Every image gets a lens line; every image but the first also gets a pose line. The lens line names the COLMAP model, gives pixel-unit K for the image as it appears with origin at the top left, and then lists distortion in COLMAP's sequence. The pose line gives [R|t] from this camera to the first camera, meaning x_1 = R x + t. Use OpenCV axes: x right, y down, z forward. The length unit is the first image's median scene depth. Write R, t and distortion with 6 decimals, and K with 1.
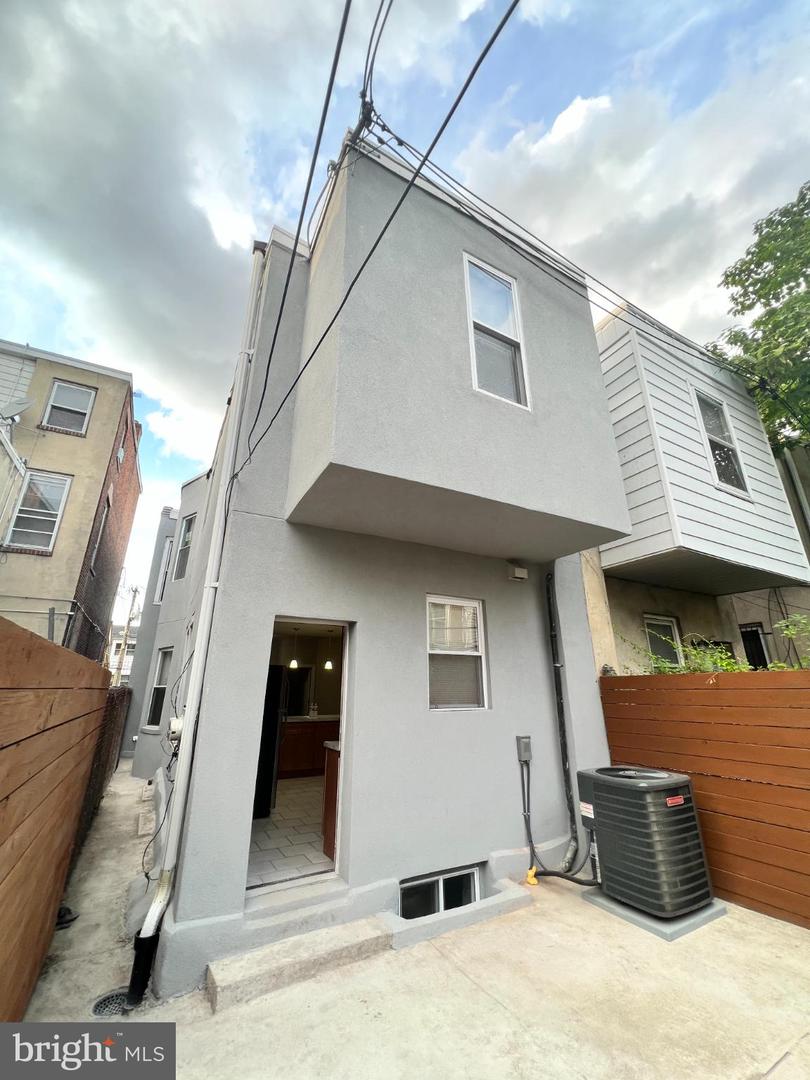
lens RADIAL K [[428.6, 0, 401.9], [0, 428.6, 541.0], [0, 0, 1]] dist [-0.000824, 0.000326]
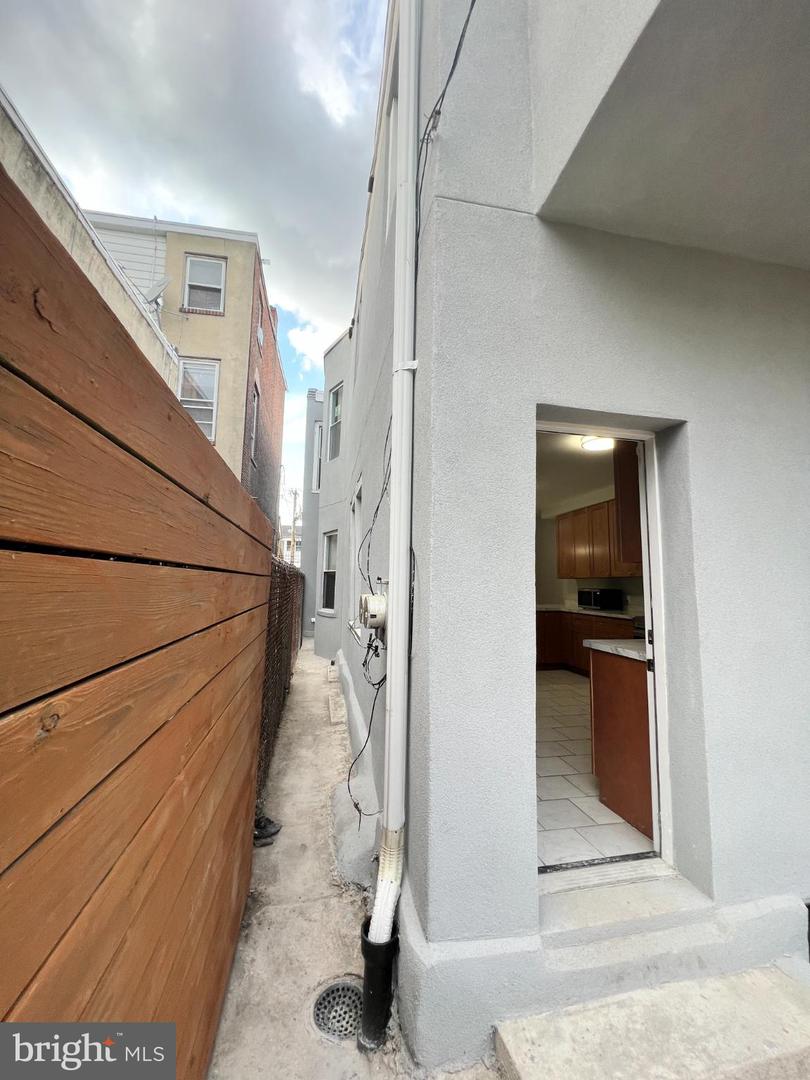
lens RADIAL K [[430.7, 0, 405.0], [0, 430.7, 540.0], [0, 0, 1]] dist [-0.001016, 0.000504]
pose [[0.952594, -0.012243, -0.303999, -0.226568], [0.081563, 0.972892, 0.216400, 0.160437], [0.293108, -0.230936, 0.927769, 0.354945]]
